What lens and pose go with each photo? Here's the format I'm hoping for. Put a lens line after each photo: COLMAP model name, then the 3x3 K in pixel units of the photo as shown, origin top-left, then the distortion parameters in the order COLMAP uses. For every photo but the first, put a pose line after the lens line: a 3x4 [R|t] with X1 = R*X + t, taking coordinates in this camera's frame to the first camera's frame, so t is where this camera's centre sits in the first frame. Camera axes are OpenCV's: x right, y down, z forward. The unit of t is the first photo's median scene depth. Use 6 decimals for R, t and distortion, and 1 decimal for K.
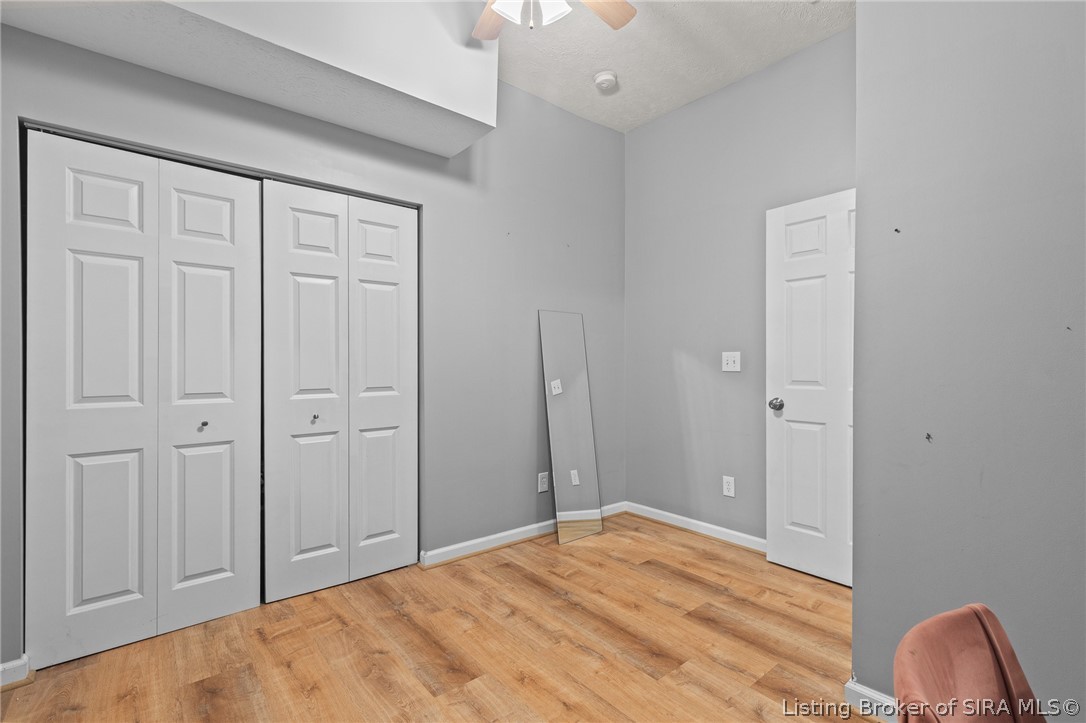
lens RADIAL K [[493.7, 0, 553.7], [0, 493.7, 367.5], [0, 0, 1]] dist [0.002932, 0.000329]
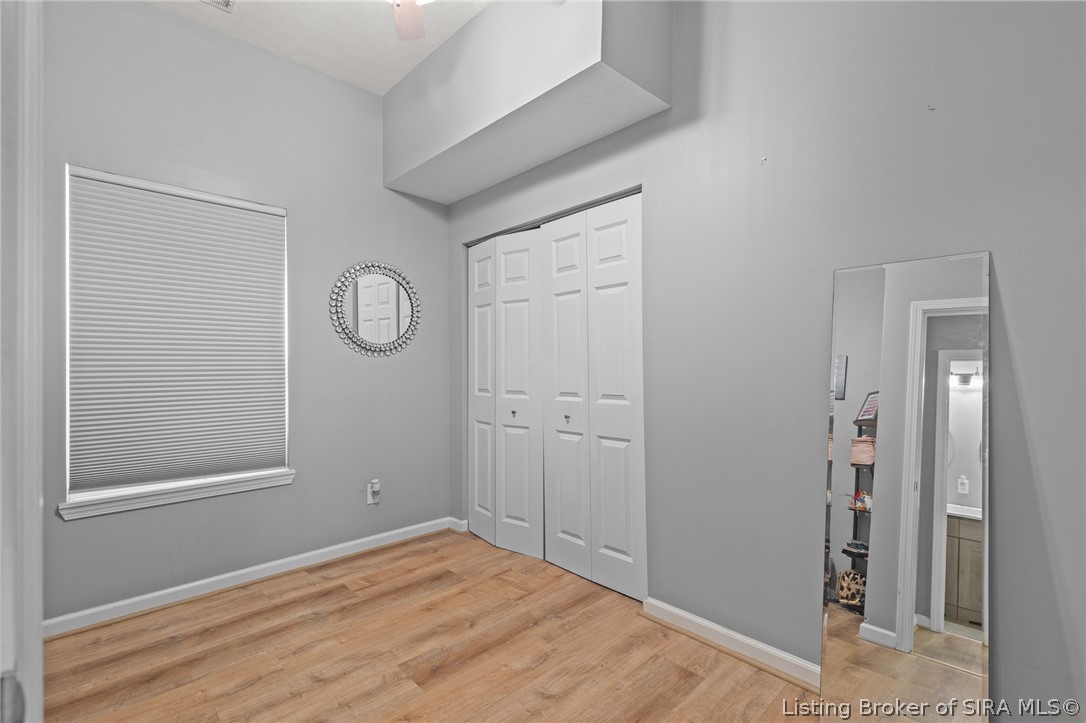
lens RADIAL K [[485.4, 0, 550.3], [0, 485.4, 368.1], [0, 0, 1]] dist [0.002002, -0.000404]
pose [[0.069808, 0.001660, -0.997559, 0.652332], [-0.004428, 0.999989, 0.001354, -0.014387], [0.997551, 0.004323, 0.069815, 0.924175]]
